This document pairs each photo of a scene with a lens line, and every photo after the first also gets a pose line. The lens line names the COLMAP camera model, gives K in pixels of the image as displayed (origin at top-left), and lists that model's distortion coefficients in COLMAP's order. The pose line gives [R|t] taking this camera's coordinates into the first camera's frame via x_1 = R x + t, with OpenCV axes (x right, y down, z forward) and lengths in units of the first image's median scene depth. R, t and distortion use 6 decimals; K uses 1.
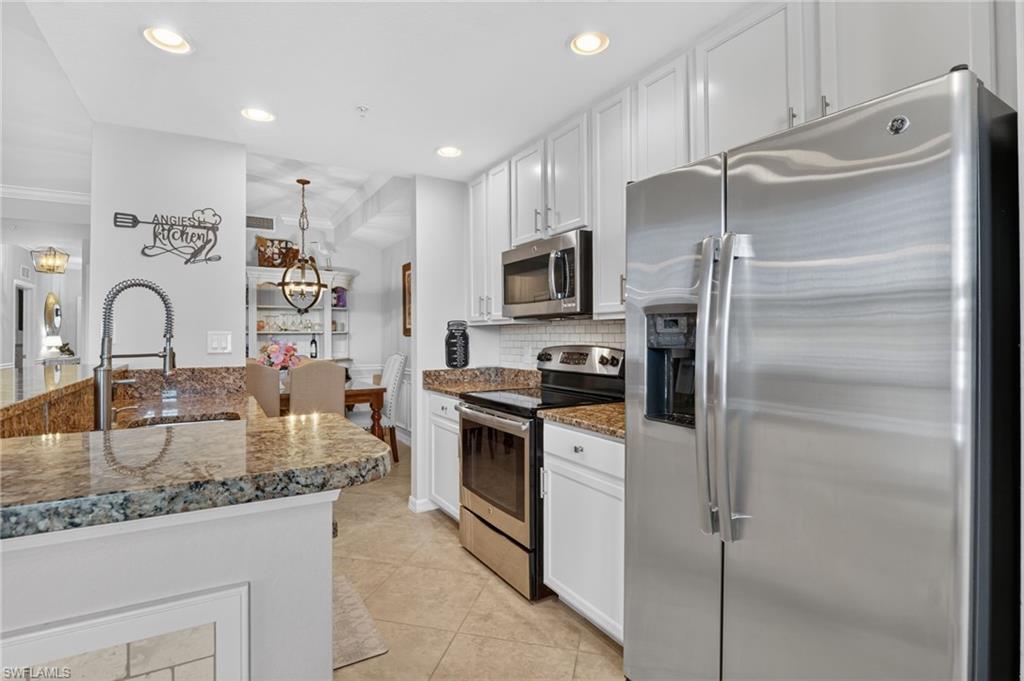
lens RADIAL K [[495.8, 0, 507.7], [0, 495.8, 337.2], [0, 0, 1]] dist [-0.016336, -0.001739]
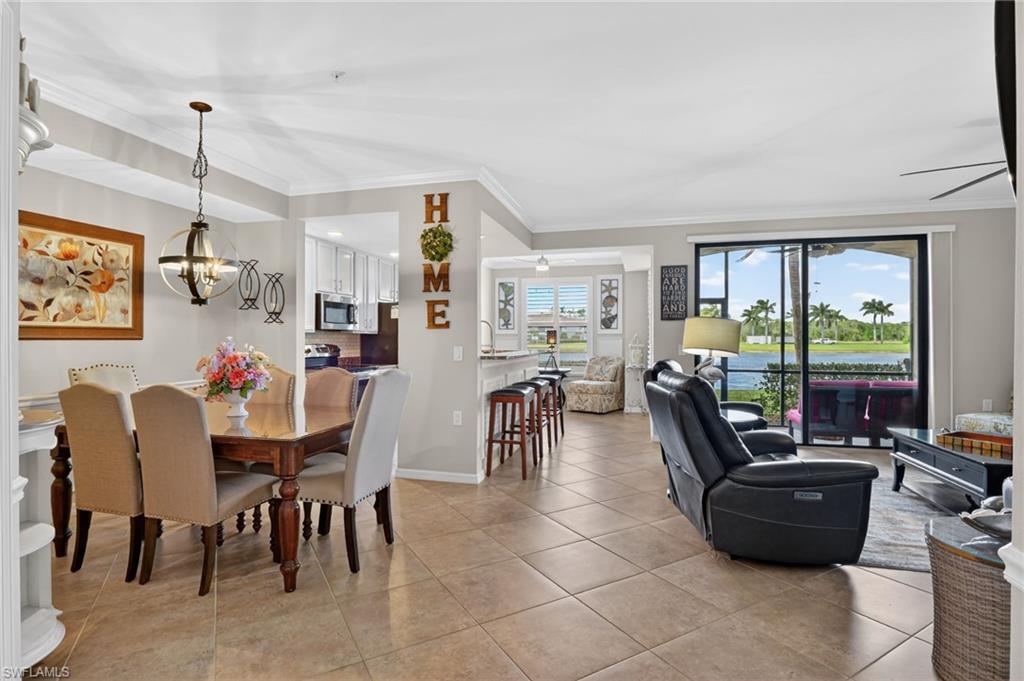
lens RADIAL K [[495.8, 0, 505.7], [0, 495.8, 337.5], [0, 0, 1]] dist [-0.016336, -0.001739]
pose [[-0.691964, 0.003792, 0.721922, -1.928994], [0.002973, 0.999993, -0.002403, -0.002441], [-0.721925, 0.000483, -0.691971, 1.905912]]
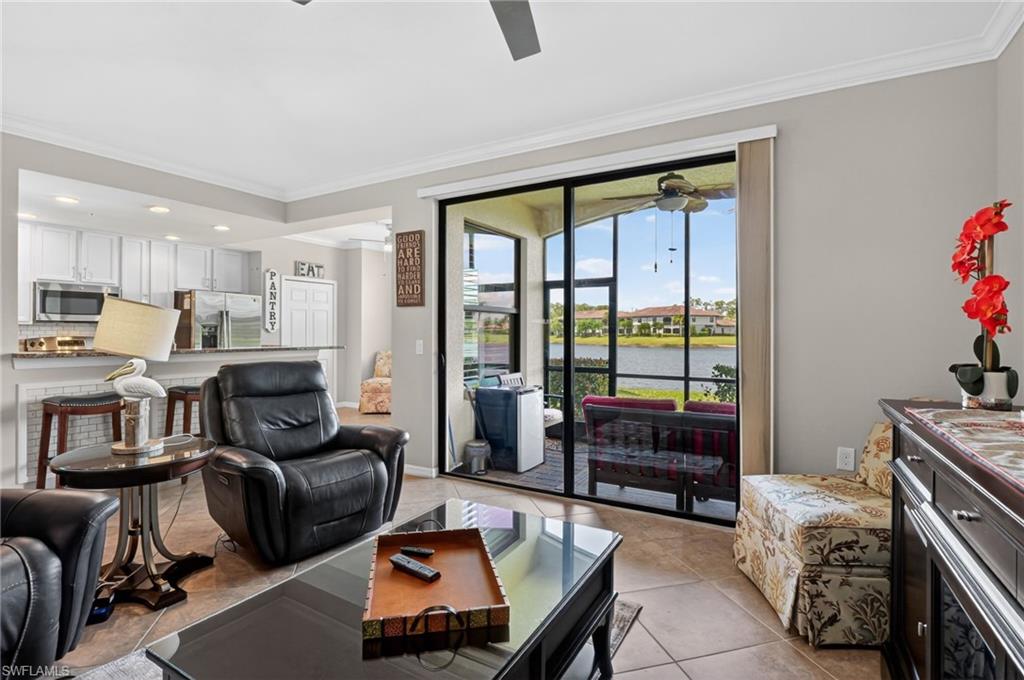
lens RADIAL K [[495.8, 0, 510.5], [0, 495.8, 331.5], [0, 0, 1]] dist [-0.016336, -0.001739]
pose [[-0.482822, 0.001368, 0.875717, -2.390185], [0.000047, 0.999999, -0.001537, -0.000423], [-0.875718, -0.000701, -0.482822, 0.421863]]
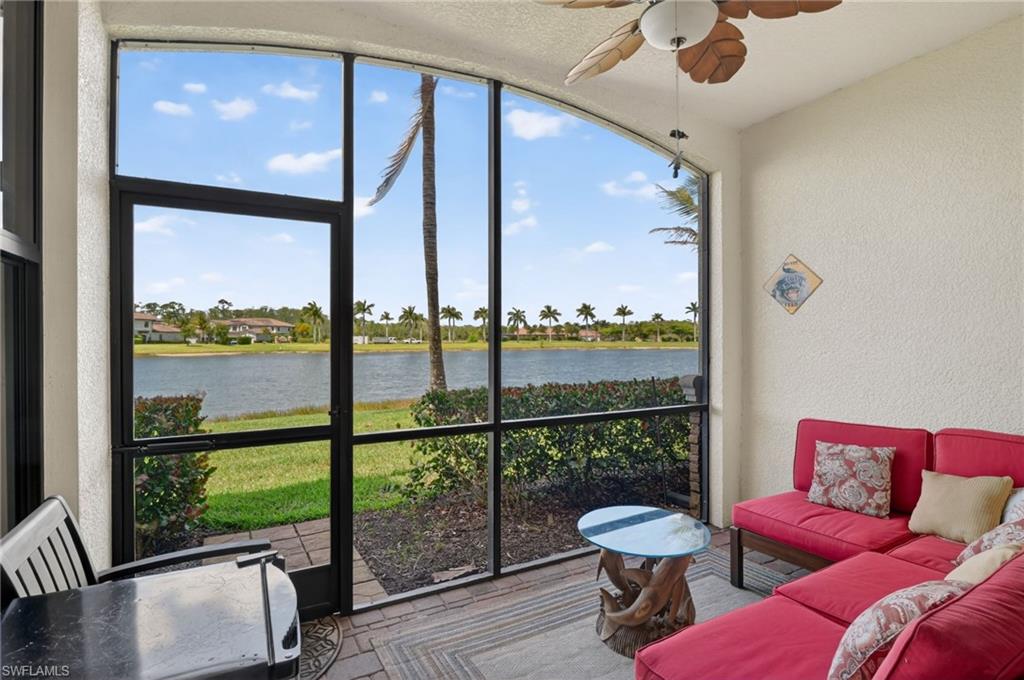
lens RADIAL K [[495.8, 0, 511.5], [0, 495.8, 335.8], [0, 0, 1]] dist [-0.016336, -0.001739]
pose [[-0.999581, 0.005023, 0.028521, -1.063592], [0.004937, 0.999983, -0.003096, 0.002087], [-0.028536, -0.002954, -0.999588, -0.127471]]
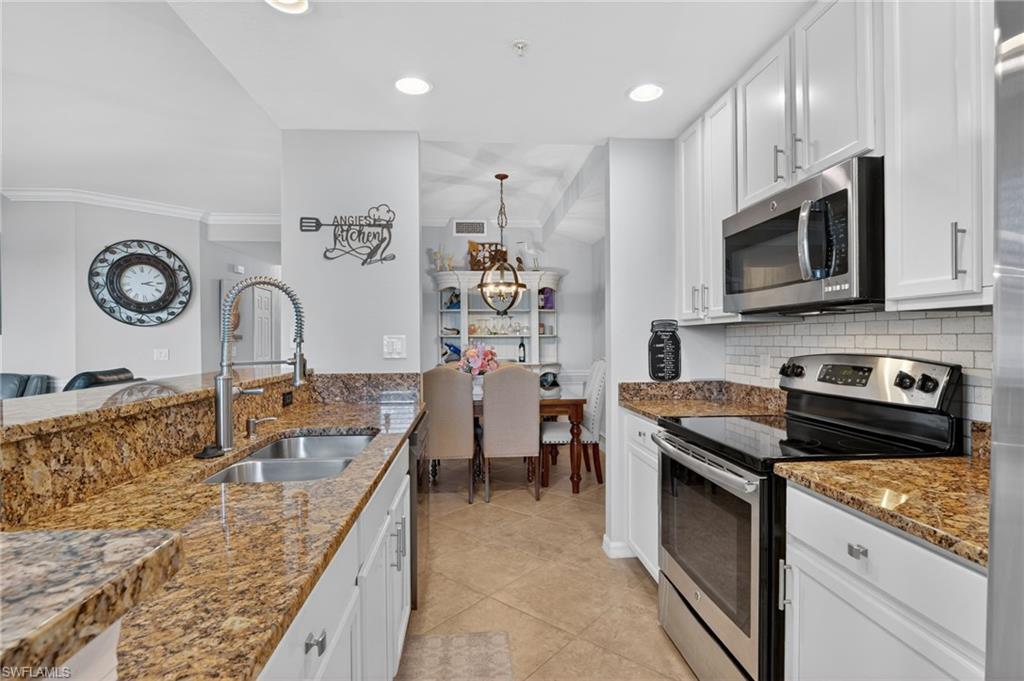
lens RADIAL K [[495.8, 0, 508.6], [0, 495.8, 343.5], [0, 0, 1]] dist [-0.016336, -0.001739]
pose [[0.897976, 0.001673, -0.440042, 0.025784], [0.001059, 0.999982, 0.005963, -0.001269], [0.440044, -0.005821, 0.897957, 0.252711]]
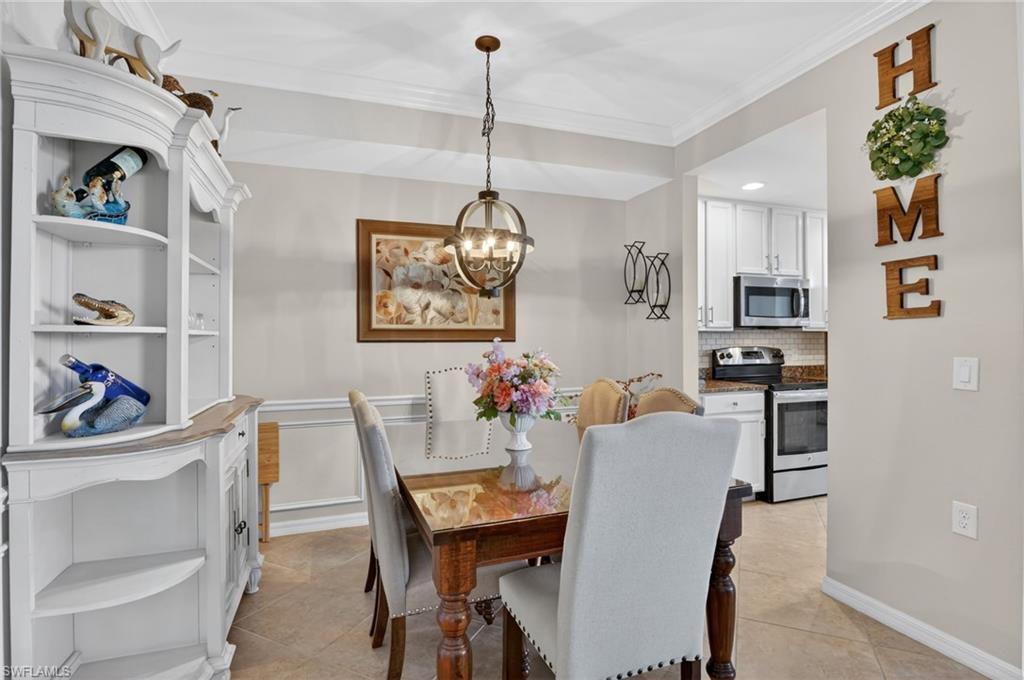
lens RADIAL K [[495.8, 0, 509.5], [0, 495.8, 338.3], [0, 0, 1]] dist [-0.016336, -0.001739]
pose [[0.201077, 0.004483, 0.979565, -1.507598], [0.005592, 0.999968, -0.005724, -0.003978], [-0.979559, 0.006629, 0.201046, 1.437551]]
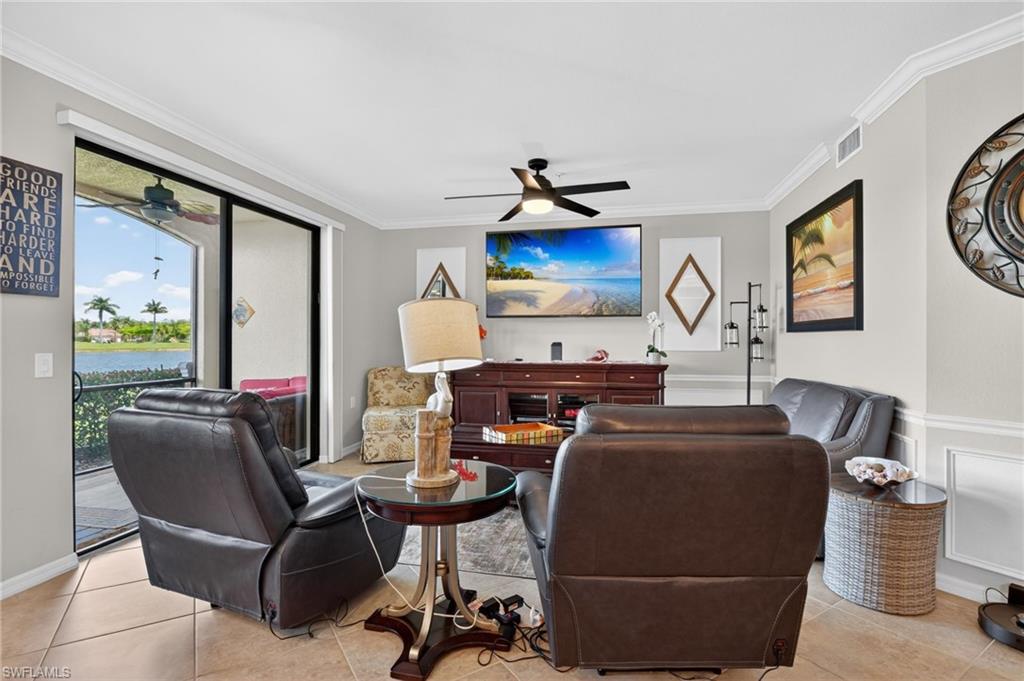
lens RADIAL K [[495.8, 0, 509.1], [0, 495.8, 338.8], [0, 0, 1]] dist [-0.016336, -0.001739]
pose [[-0.684356, 0.001373, -0.729147, -0.878891], [-0.000976, 0.999996, 0.002800, -0.005723], [0.729148, 0.002628, -0.684351, 1.155544]]
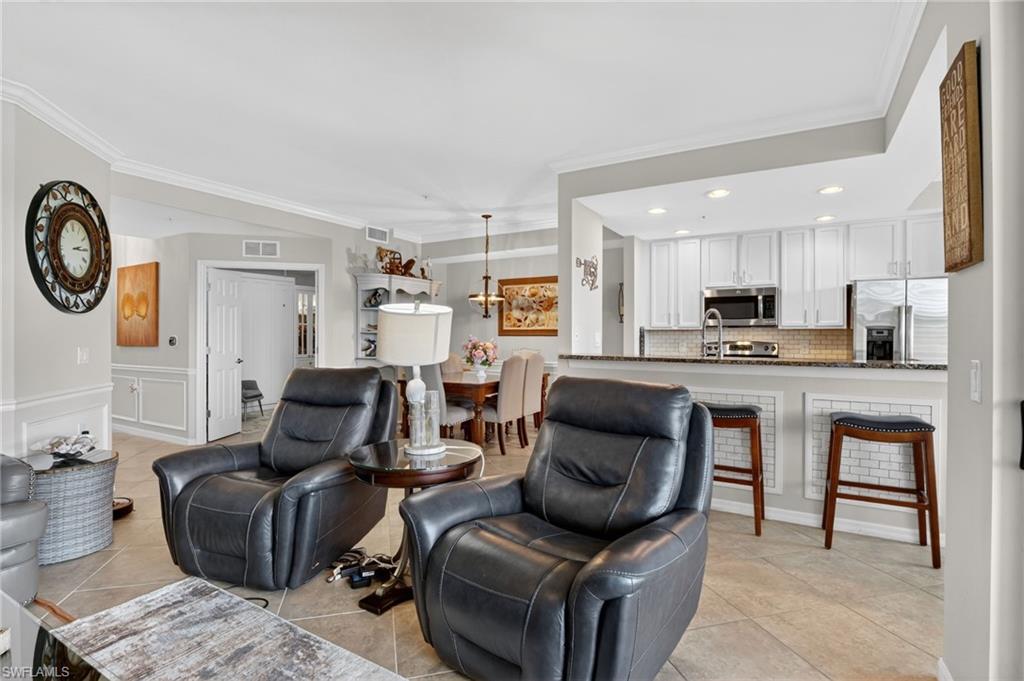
lens RADIAL K [[495.8, 0, 508.5], [0, 495.8, 338.9], [0, 0, 1]] dist [-0.016336, -0.001739]
pose [[0.877086, -0.000618, 0.480333, -1.623591], [-0.001792, 0.999988, 0.004559, 0.000504], [-0.480330, -0.004860, 0.877074, -0.271866]]
